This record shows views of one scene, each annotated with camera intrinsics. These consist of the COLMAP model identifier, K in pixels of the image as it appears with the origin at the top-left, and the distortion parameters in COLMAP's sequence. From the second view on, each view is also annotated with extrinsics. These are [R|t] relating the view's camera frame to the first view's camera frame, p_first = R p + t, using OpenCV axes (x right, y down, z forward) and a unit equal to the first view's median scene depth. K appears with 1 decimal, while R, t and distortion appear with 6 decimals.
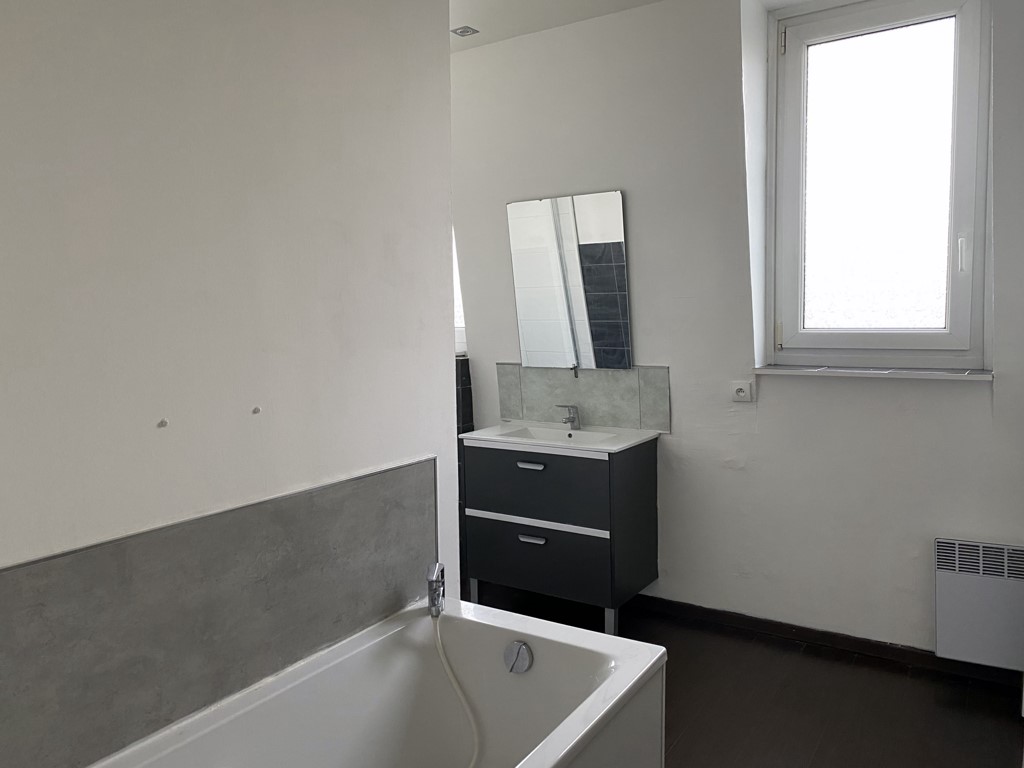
lens RADIAL K [[781.9, 0, 510.2], [0, 781.9, 381.2], [0, 0, 1]] dist [0.031146, -0.022532]
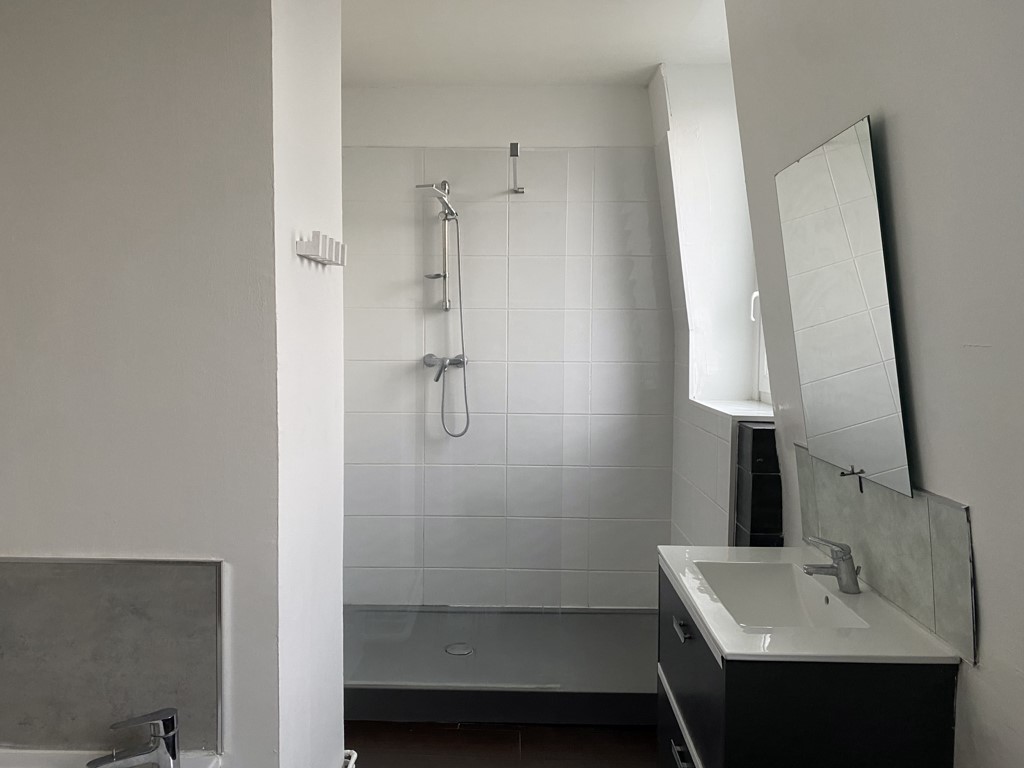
lens RADIAL K [[781.9, 0, 512.7], [0, 781.9, 383.9], [0, 0, 1]] dist [0.031146, -0.022532]
pose [[0.518058, 0.071209, -0.852376, 0.673552], [-0.092158, 0.995374, 0.027143, -0.114771], [0.850366, 0.064492, 0.522224, 0.886698]]
